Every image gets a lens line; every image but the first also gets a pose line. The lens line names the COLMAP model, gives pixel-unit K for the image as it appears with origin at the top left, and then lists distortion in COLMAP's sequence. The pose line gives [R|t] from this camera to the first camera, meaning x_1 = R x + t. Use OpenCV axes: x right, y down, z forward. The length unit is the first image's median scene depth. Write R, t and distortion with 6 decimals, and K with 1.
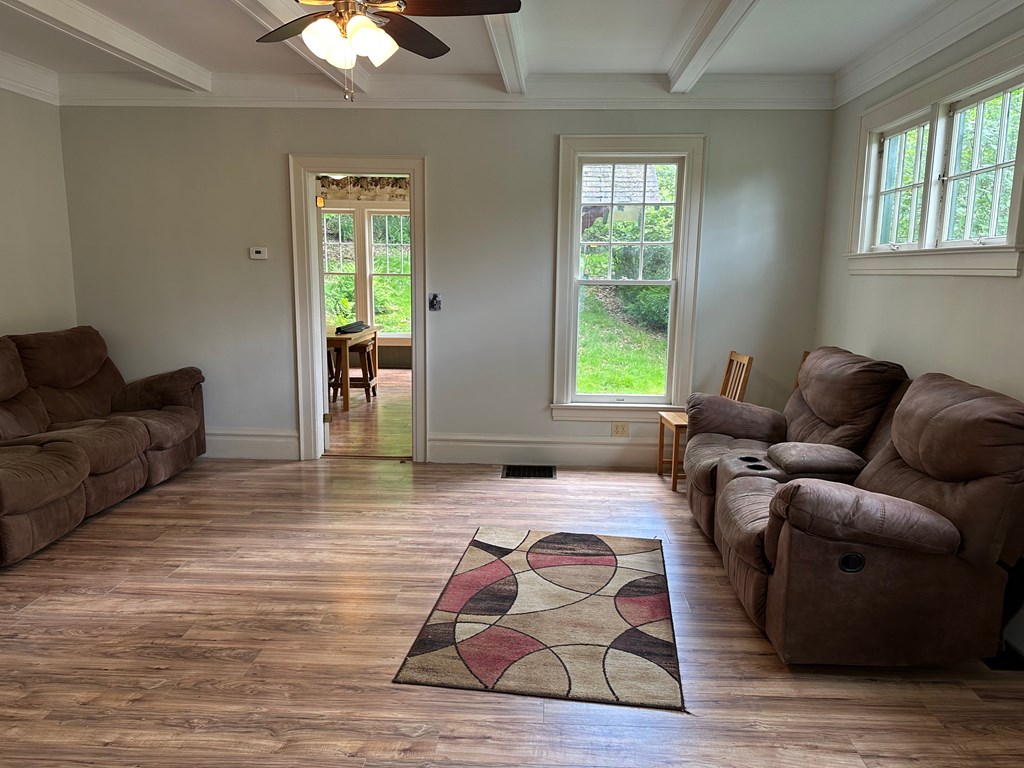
lens RADIAL K [[705.5, 0, 516.8], [0, 705.5, 384.1], [0, 0, 1]] dist [0.076786, -0.090737]
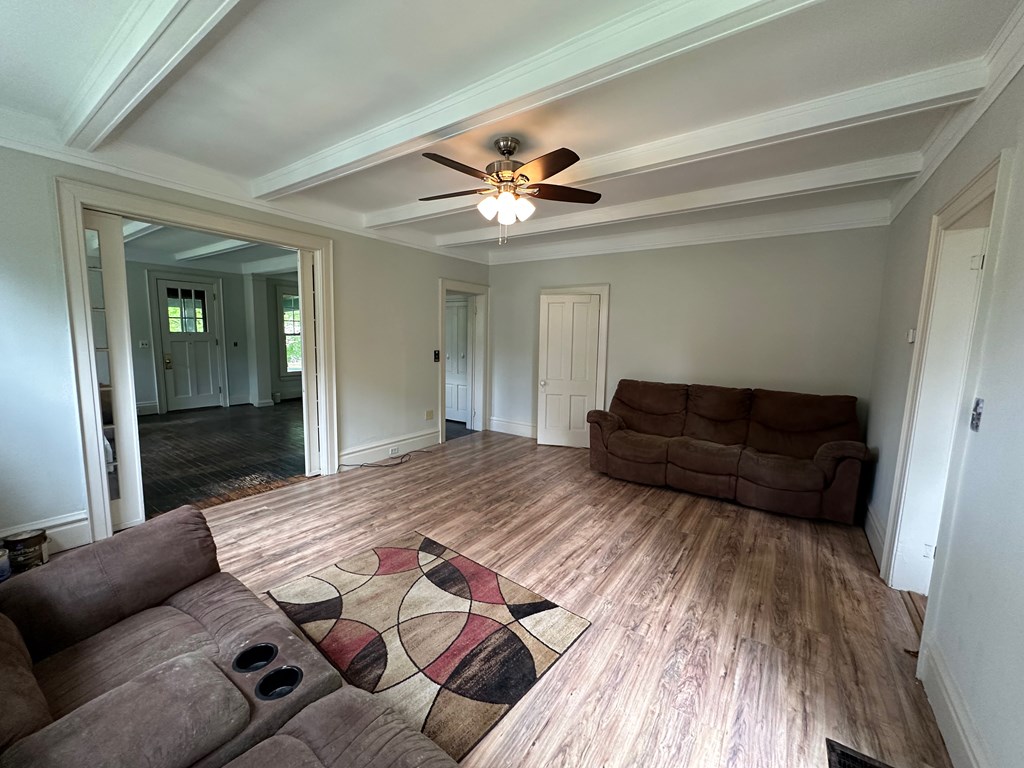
lens RADIAL K [[406.0, 0, 512.0], [0, 406.0, 384.0], [0, 0, 1]] dist [0.000429, 0.000161]
pose [[-0.522829, 0.078986, -0.848771, 0.453504], [-0.162108, 0.968315, 0.189966, -0.194159], [0.836882, 0.236912, -0.493459, 1.178524]]
